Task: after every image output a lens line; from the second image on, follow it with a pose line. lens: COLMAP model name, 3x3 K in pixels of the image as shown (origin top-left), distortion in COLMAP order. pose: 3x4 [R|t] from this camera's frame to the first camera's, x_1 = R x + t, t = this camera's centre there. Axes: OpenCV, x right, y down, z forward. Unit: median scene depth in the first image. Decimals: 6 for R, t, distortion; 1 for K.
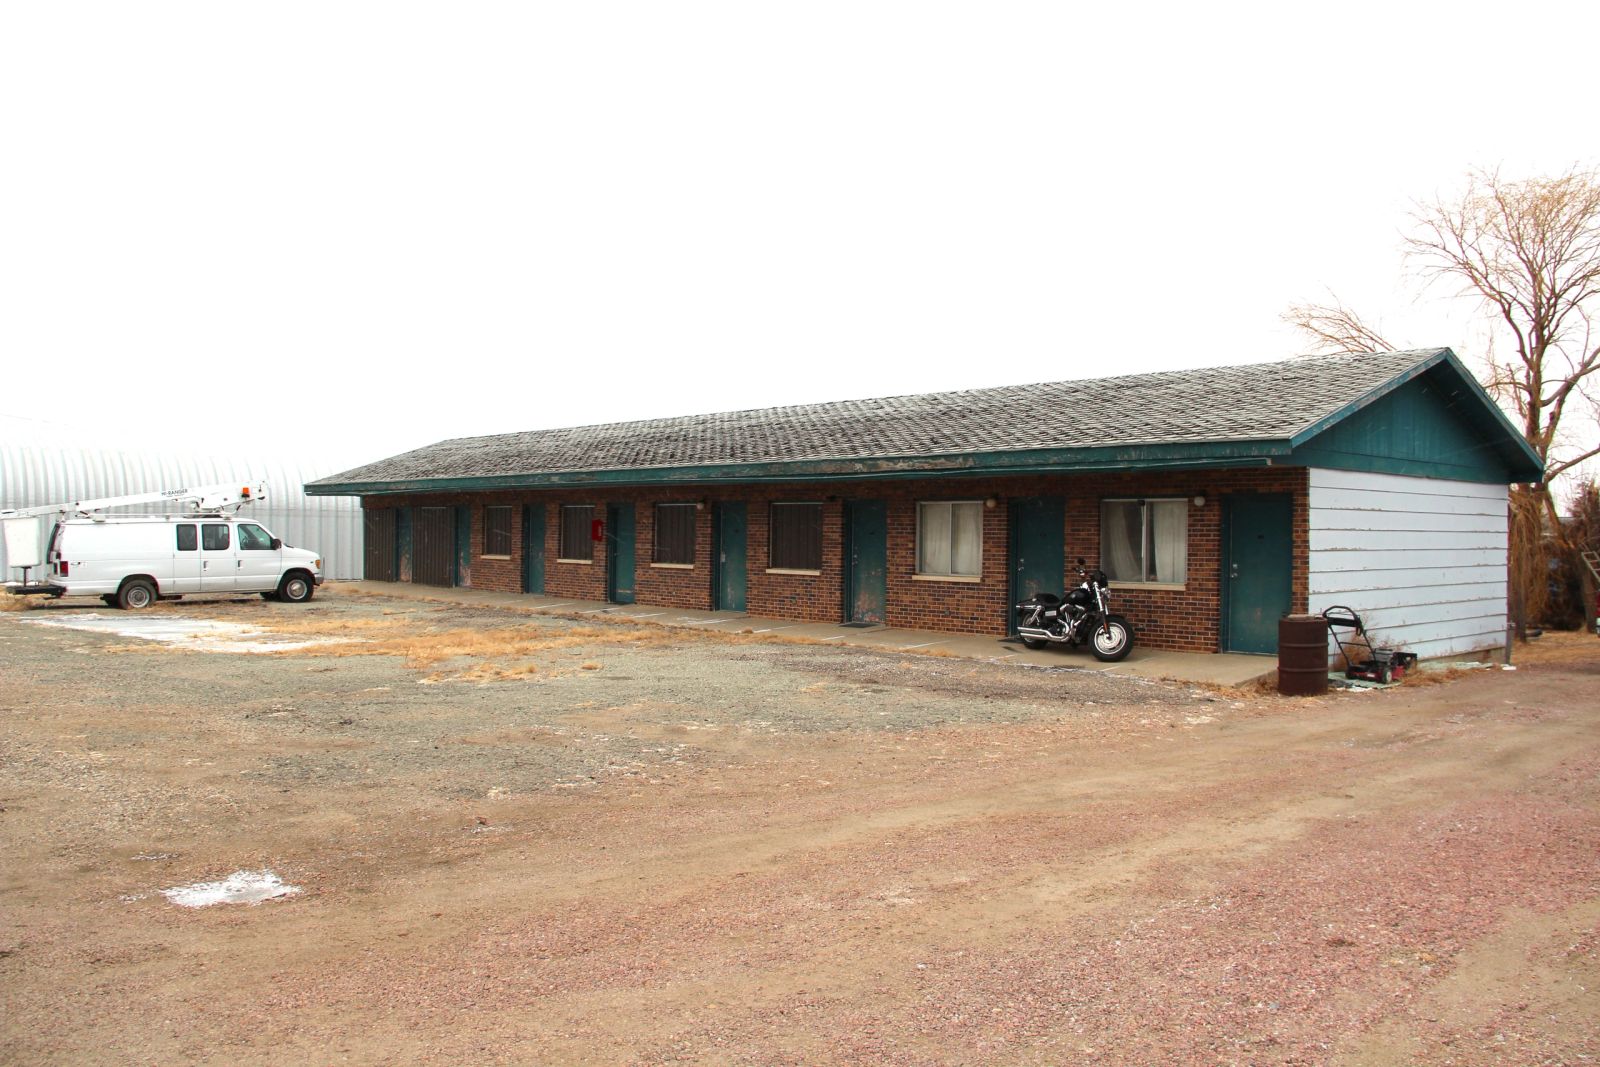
lens RADIAL K [[1303.1, 0, 800.0], [0, 1303.1, 533.5], [0, 0, 1]] dist [-0.075494, 0.004258]
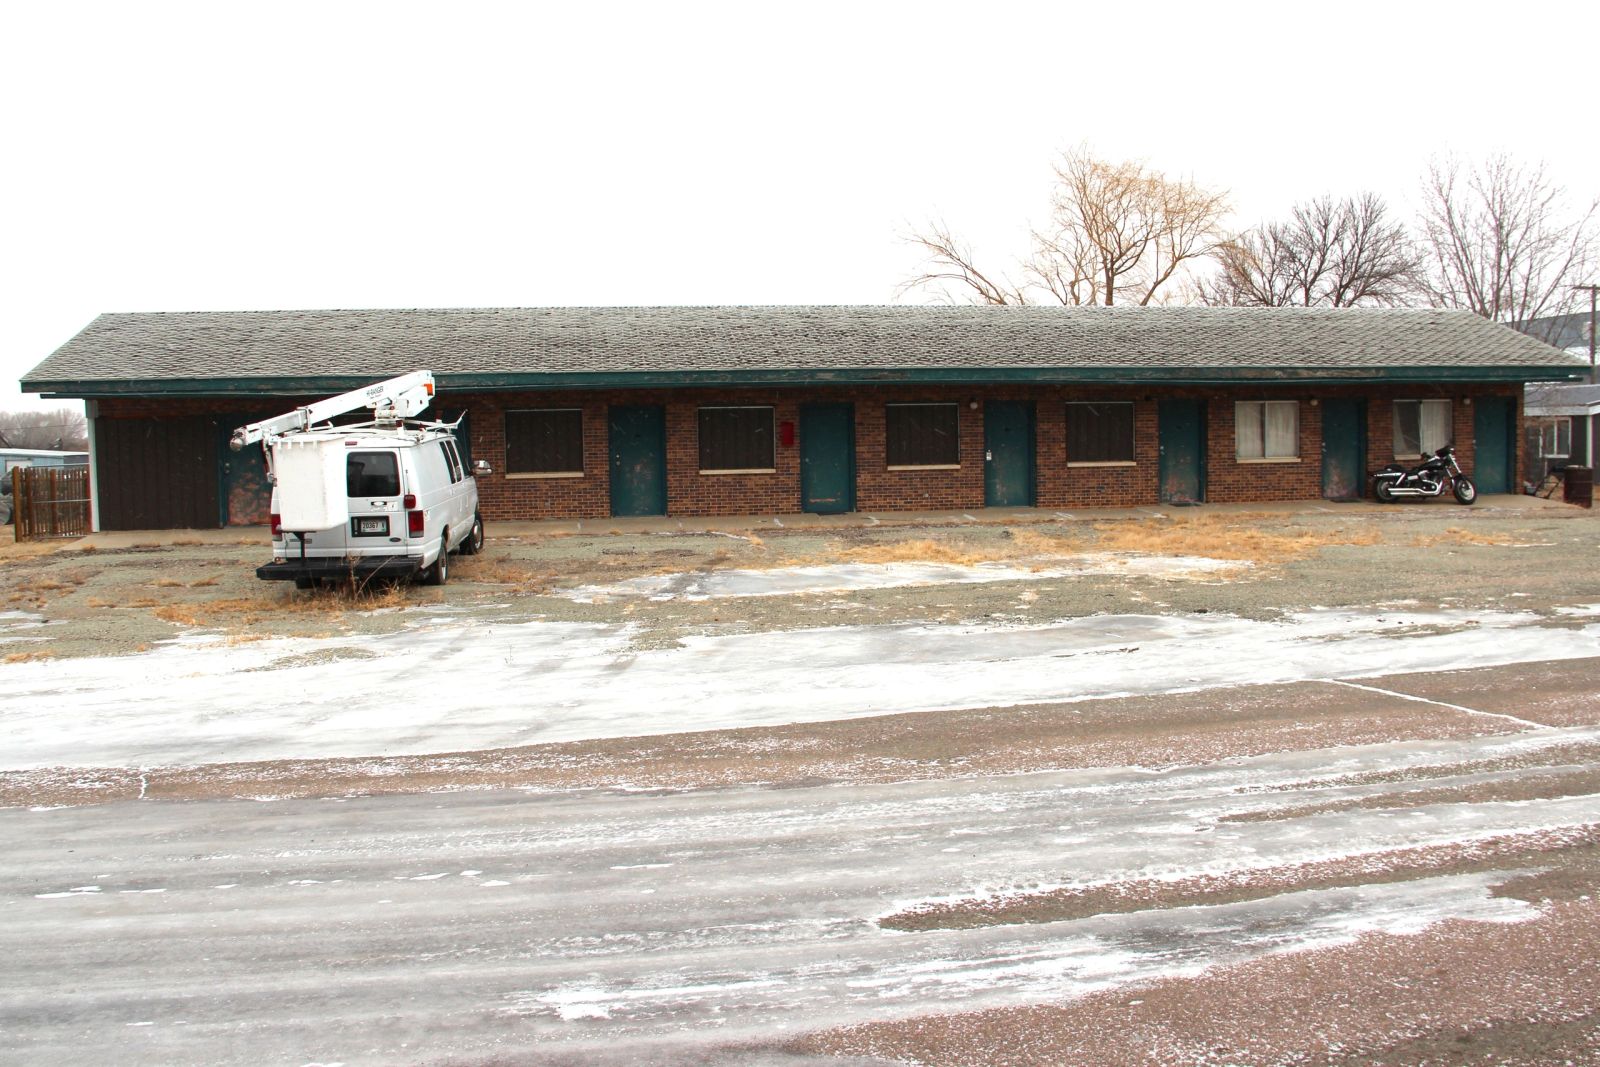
lens RADIAL K [[1303.1, 0, 800.0], [0, 1303.1, 533.5], [0, 0, 1]] dist [-0.075494, 0.004258]
pose [[0.537673, -0.086895, 0.838664, -1.181780], [0.024185, 0.995855, 0.087676, -0.016631], [-0.842806, -0.026858, 0.537546, 0.673662]]
